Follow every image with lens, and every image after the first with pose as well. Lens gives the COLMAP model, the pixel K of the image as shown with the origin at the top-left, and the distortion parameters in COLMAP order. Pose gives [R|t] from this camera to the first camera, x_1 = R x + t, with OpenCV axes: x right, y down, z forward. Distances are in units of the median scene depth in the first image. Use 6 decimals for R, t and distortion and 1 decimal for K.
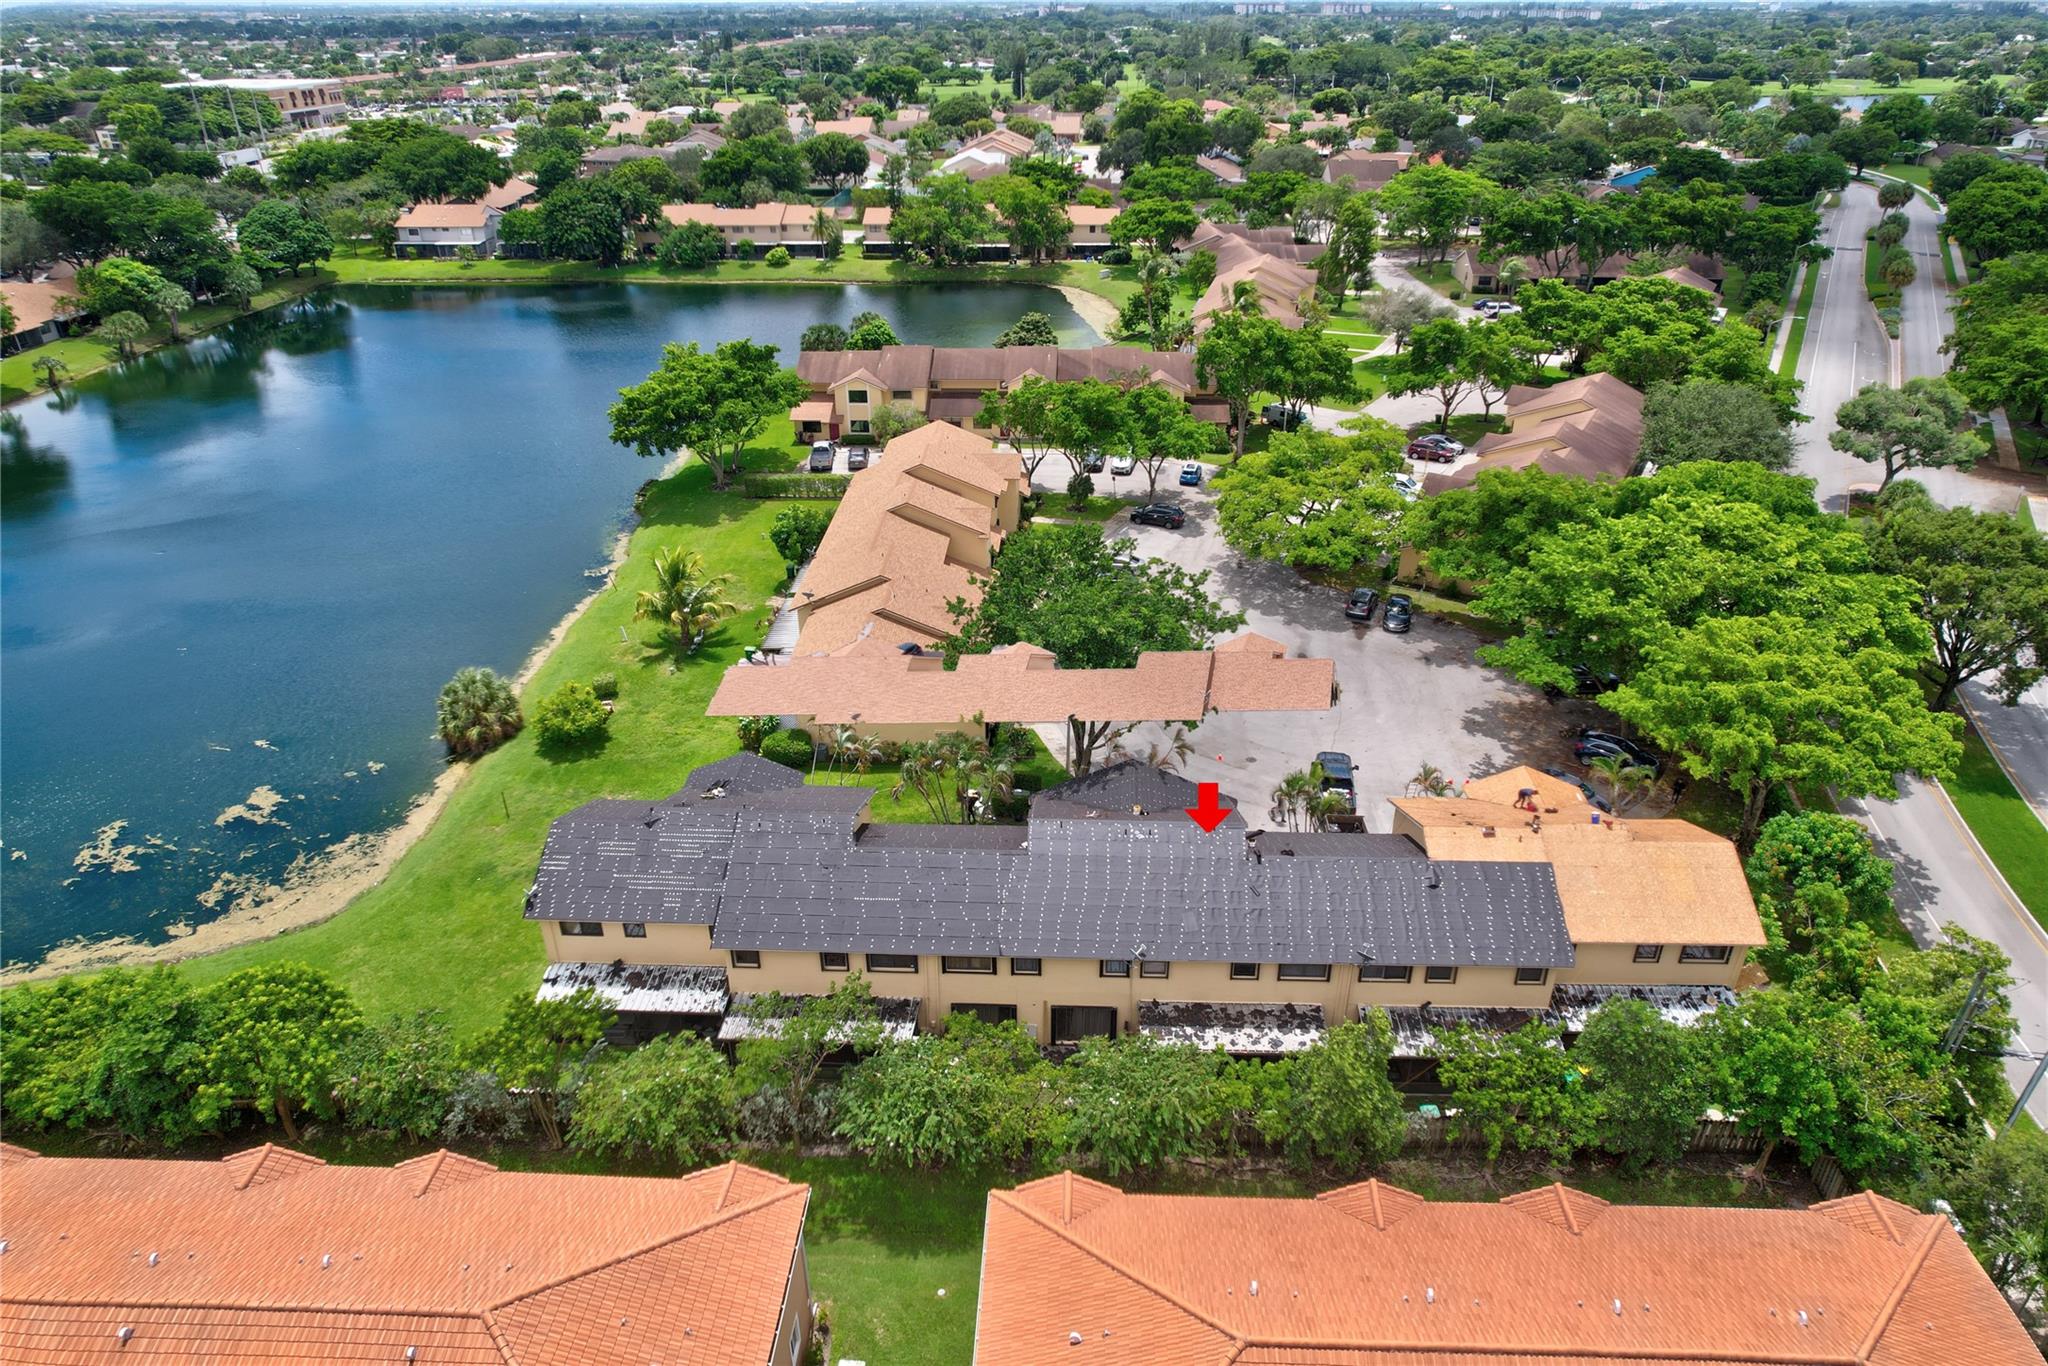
lens RADIAL K [[1301.9, 0, 1033.0], [0, 1301.9, 704.5], [0, 0, 1]] dist [-0.065170, 0.057123]
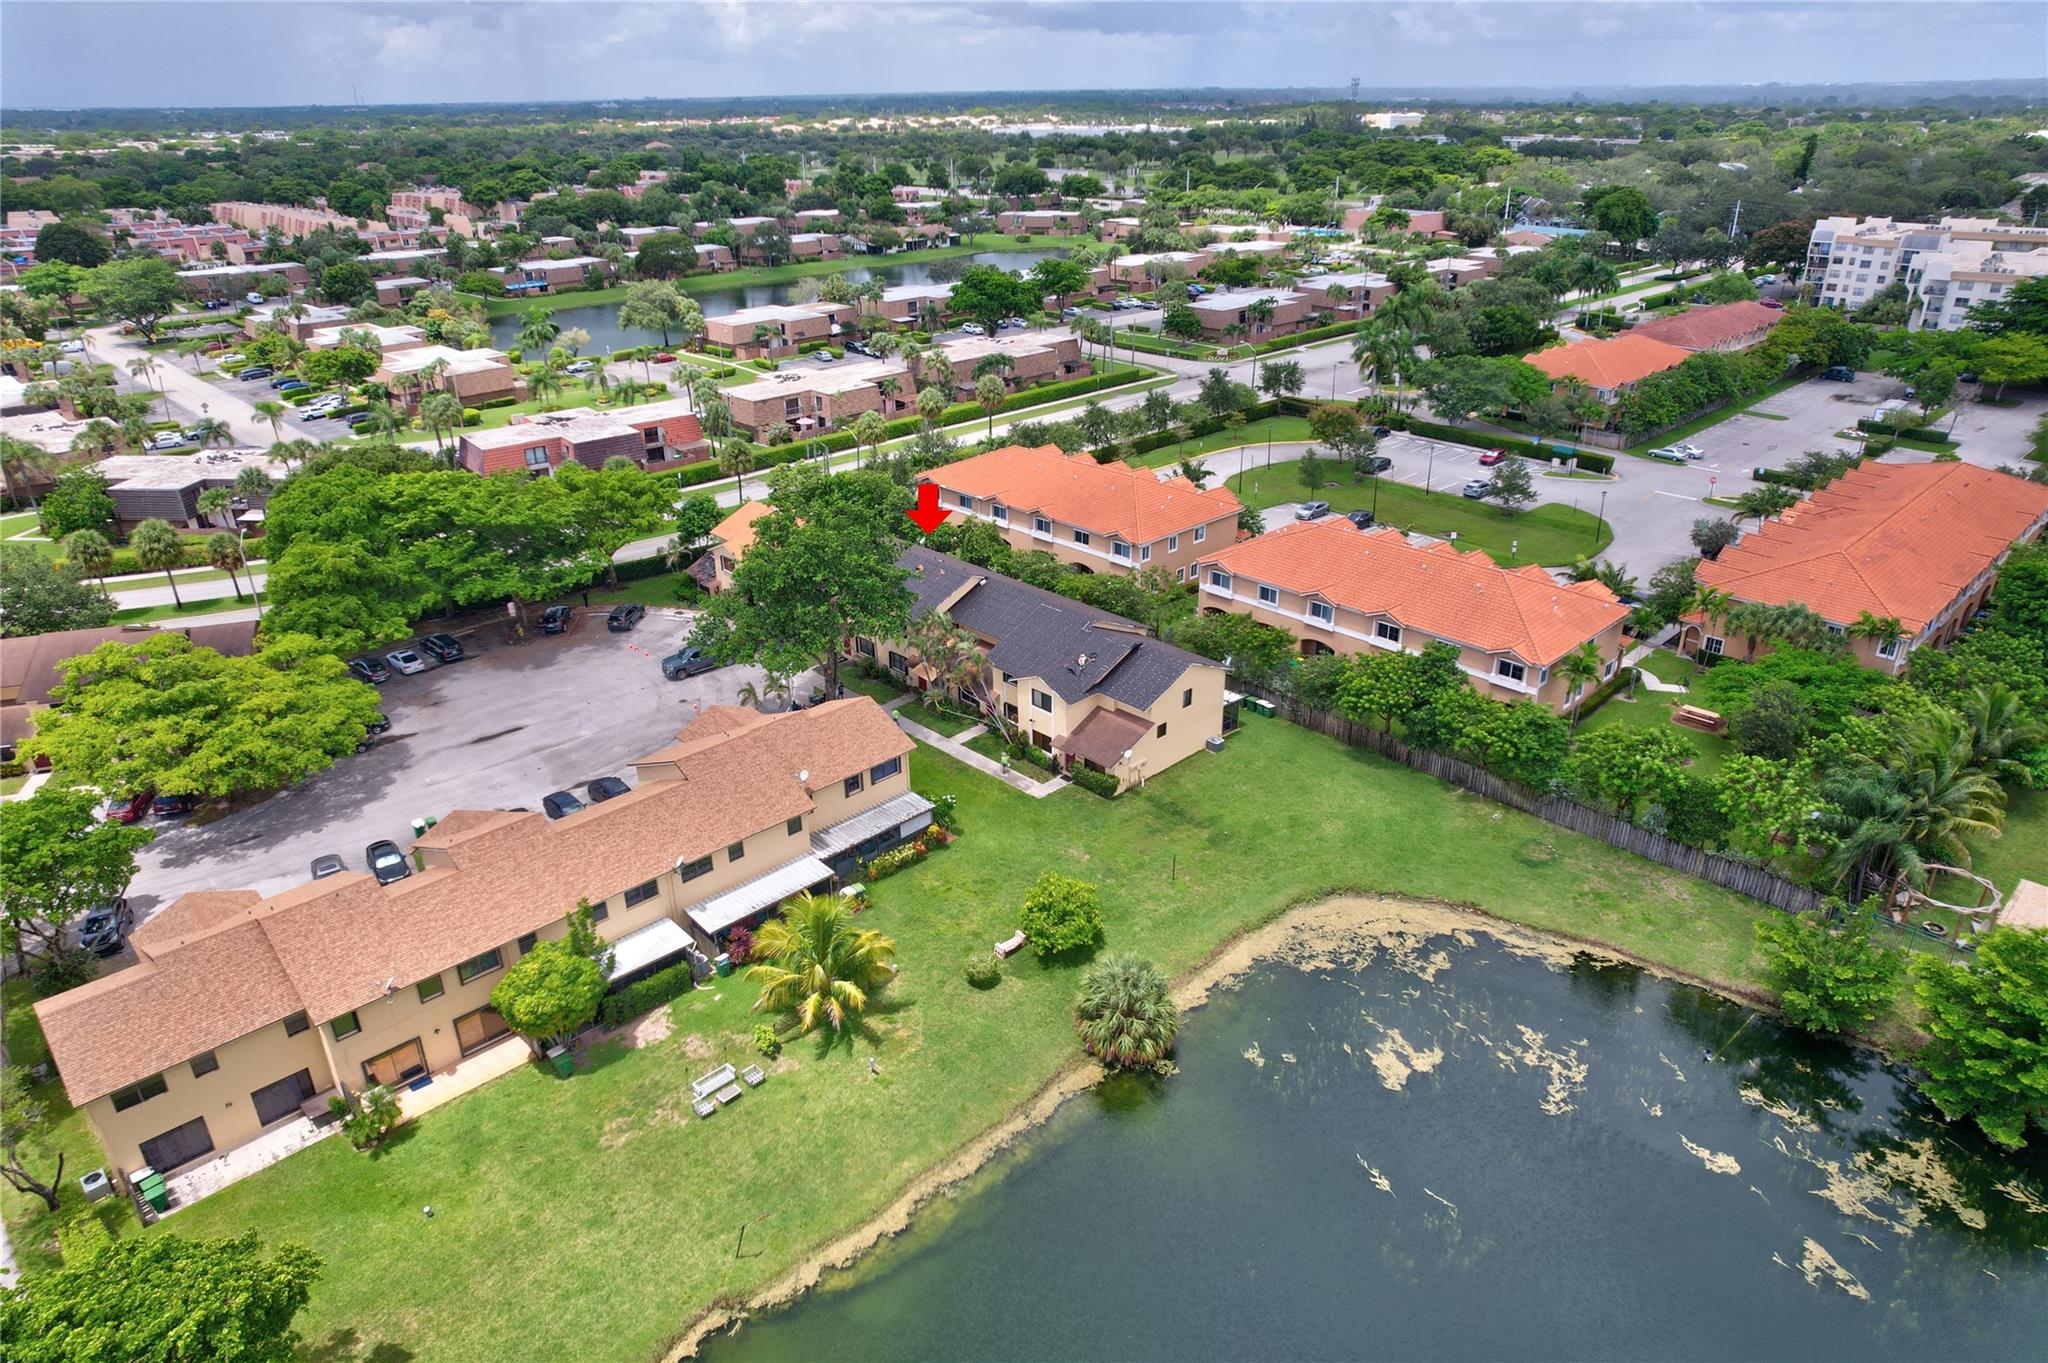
lens RADIAL K [[1301.9, 0, 1034.8], [0, 1301.9, 678.1], [0, 0, 1]] dist [-0.065170, 0.057123]
pose [[-0.725080, -0.278136, 0.629999, -0.397663], [0.344385, 0.645767, 0.681457, -0.326664], [-0.596370, 0.711074, -0.372447, 0.566577]]
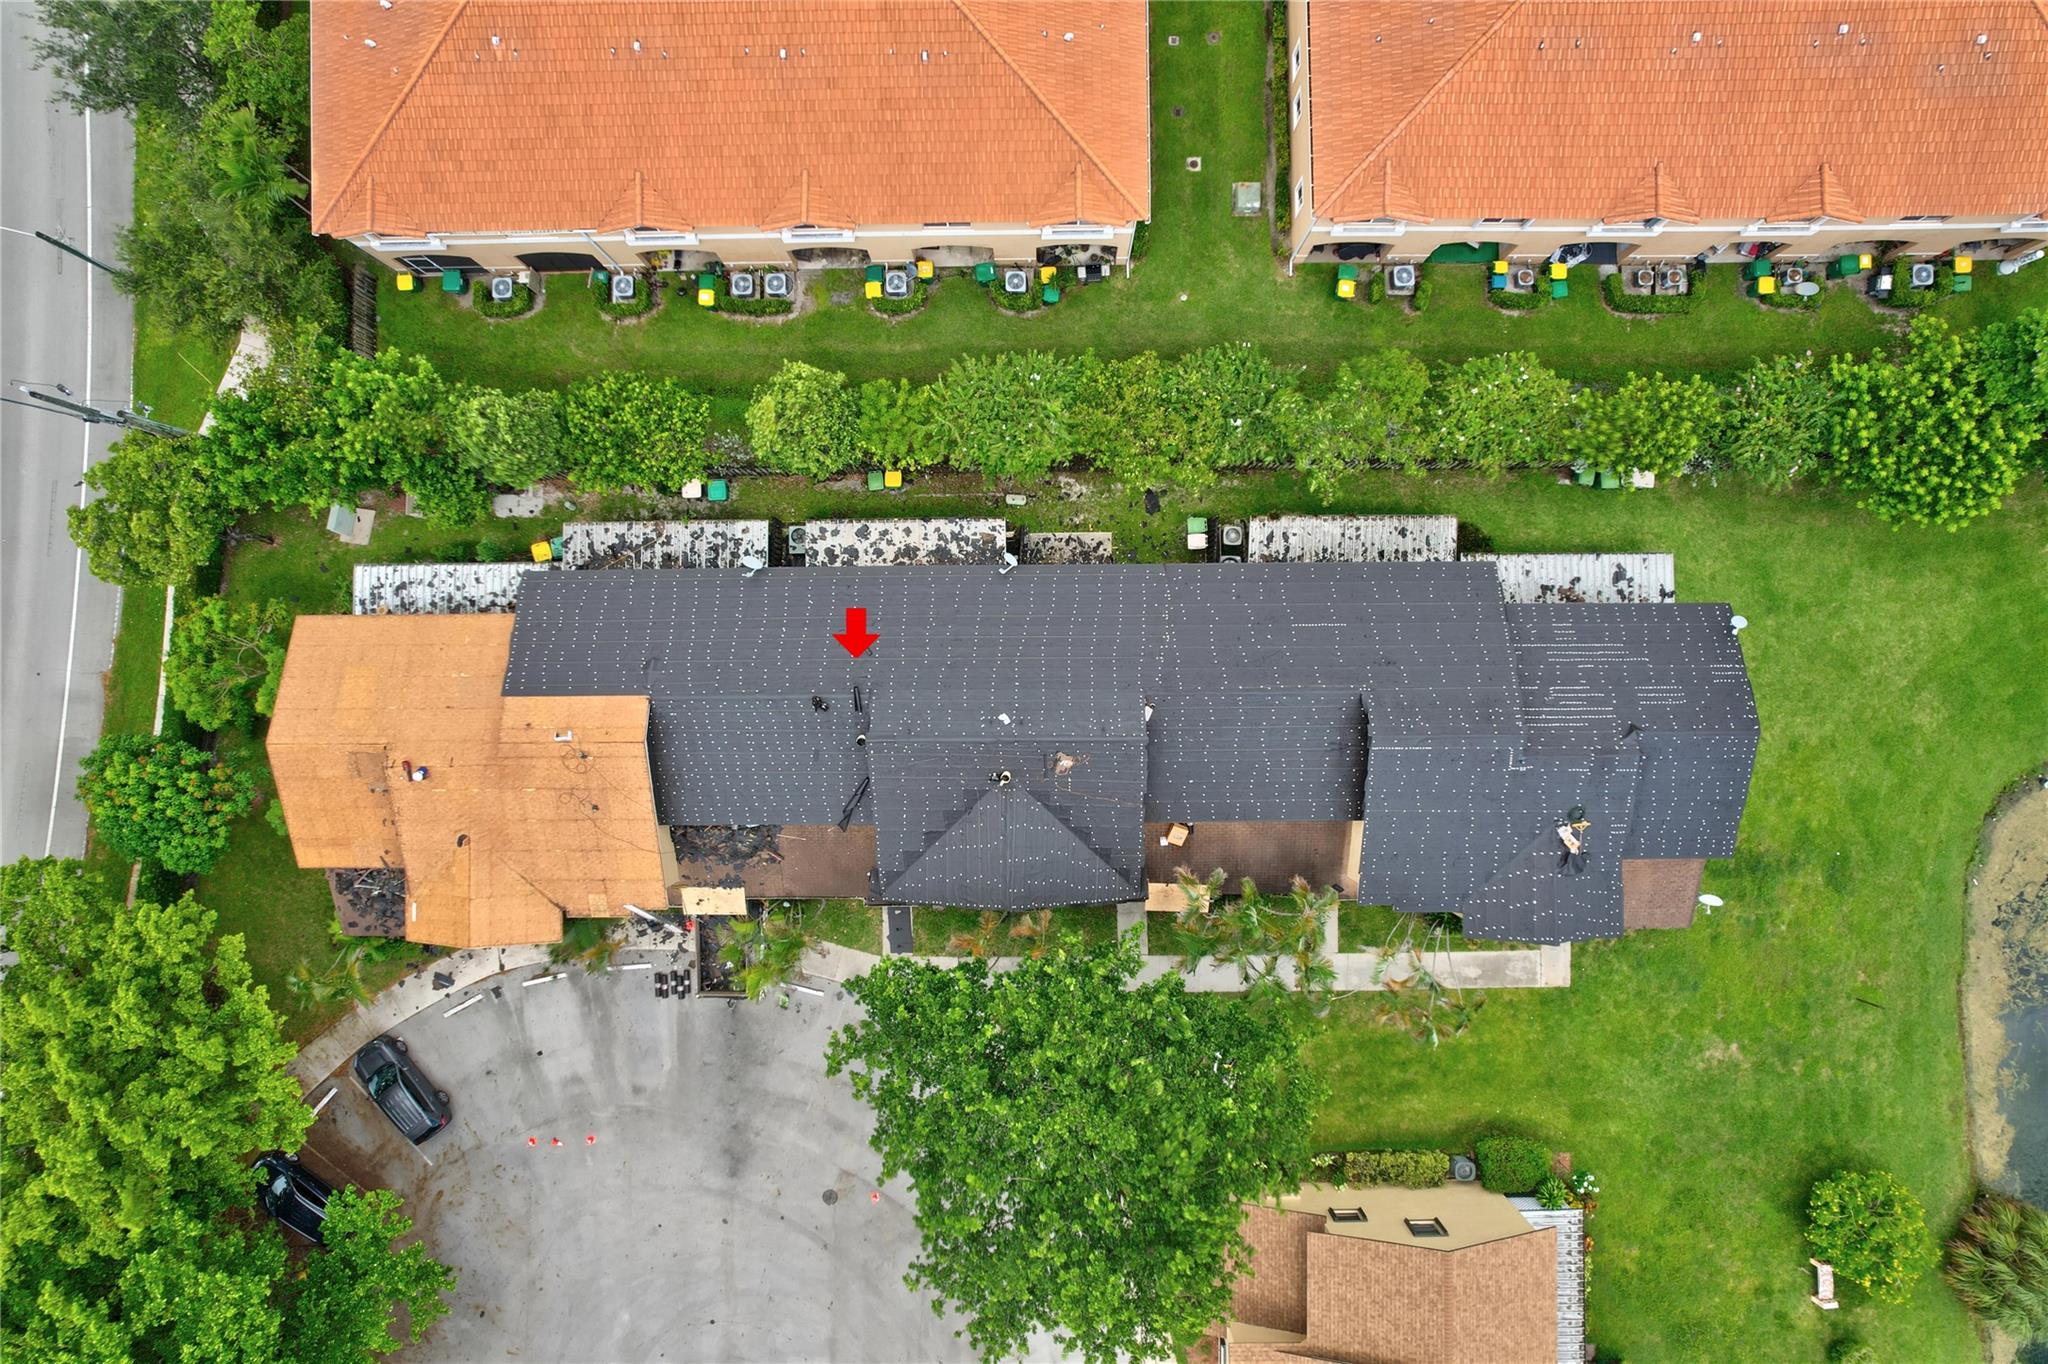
lens RADIAL K [[1301.9, 0, 1013.6], [0, 1301.9, 679.5], [0, 0, 1]] dist [-0.065170, 0.057123]
pose [[-0.998753, 0.048341, 0.012491, 0.021908], [-0.011983, -0.474936, 0.879939, -0.191704], [0.048470, 0.878692, 0.474923, 0.199400]]
